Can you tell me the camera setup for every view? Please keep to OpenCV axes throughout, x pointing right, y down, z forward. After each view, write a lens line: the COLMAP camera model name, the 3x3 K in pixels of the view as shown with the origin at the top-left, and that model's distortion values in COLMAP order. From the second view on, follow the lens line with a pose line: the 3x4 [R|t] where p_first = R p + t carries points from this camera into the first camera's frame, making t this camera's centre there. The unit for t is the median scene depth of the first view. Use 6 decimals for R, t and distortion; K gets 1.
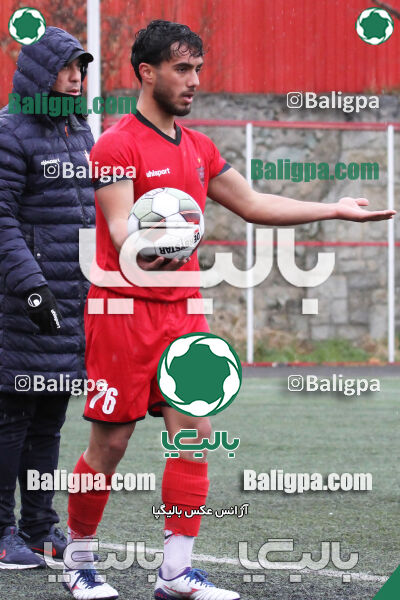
lens RADIAL K [[2873.9, 0, 200.0], [0, 2873.9, 300.0], [0, 0, 1]] dist [1.279182, -1.381761]
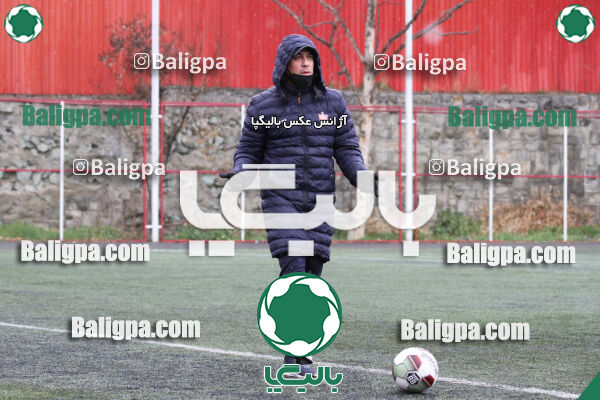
lens RADIAL K [[2818.9, 0, 300.0], [0, 2818.9, 200.0], [0, 0, 1]] dist [0.073474, 1.480954]
pose [[0.999983, -0.005747, 0.000268, 0.050734], [0.005751, 0.999878, -0.014519, 0.021556], [-0.000184, 0.014520, 0.999895, -0.709113]]
